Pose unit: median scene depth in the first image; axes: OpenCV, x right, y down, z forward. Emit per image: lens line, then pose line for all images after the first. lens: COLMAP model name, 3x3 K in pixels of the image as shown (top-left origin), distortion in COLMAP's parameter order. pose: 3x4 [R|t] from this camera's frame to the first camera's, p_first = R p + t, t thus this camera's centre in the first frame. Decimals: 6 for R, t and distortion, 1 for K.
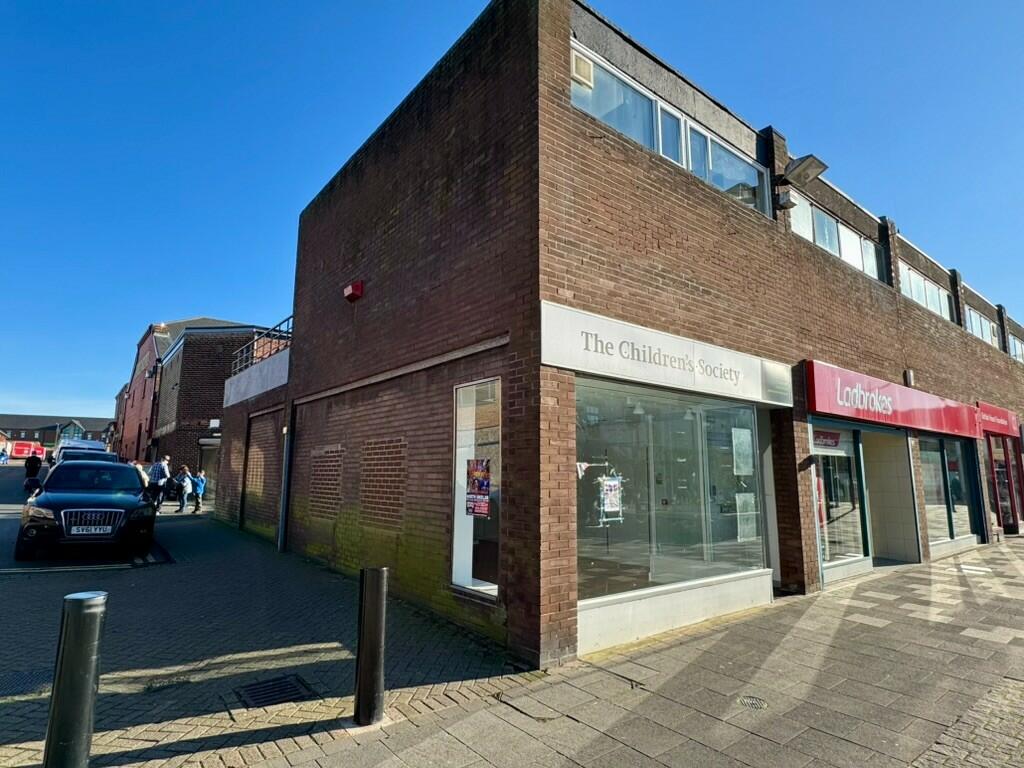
lens RADIAL K [[553.8, 0, 511.8], [0, 553.8, 382.8], [0, 0, 1]] dist [0.001833, 0.000320]
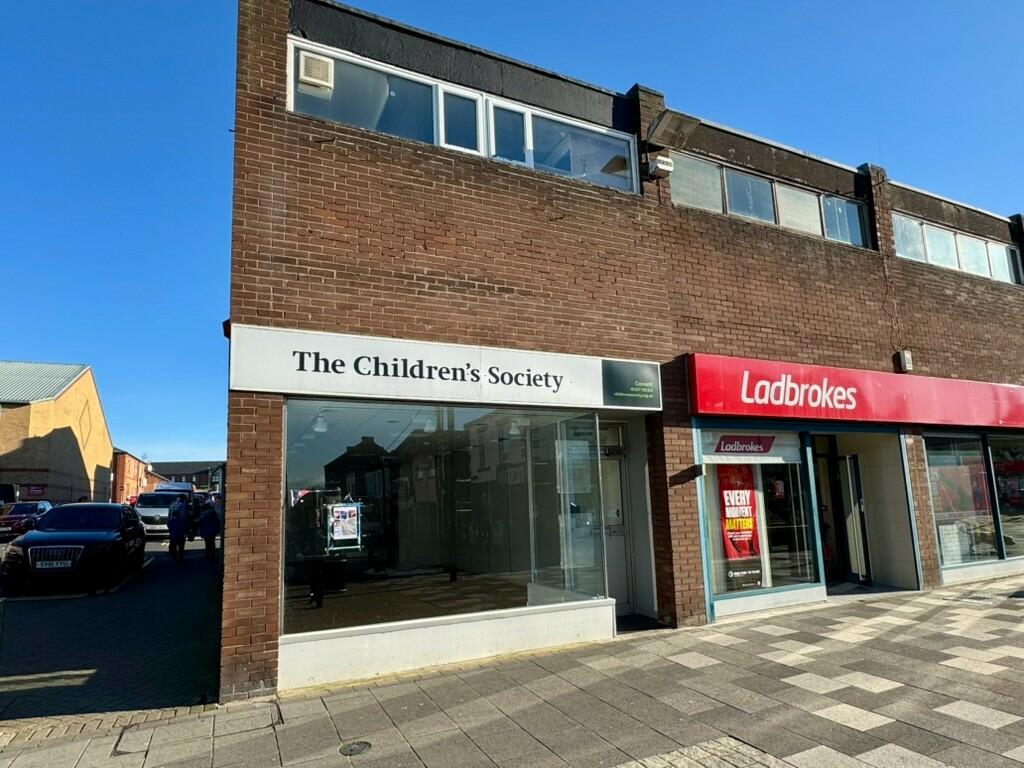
lens RADIAL K [[571.4, 0, 497.5], [0, 571.4, 419.9], [0, 0, 1]] dist [-0.001362, 0.002568]
pose [[0.971490, -0.071016, -0.226195, 0.558840], [0.076941, 0.996882, 0.017478, 0.027801], [0.224249, -0.034384, 0.973925, 0.101312]]
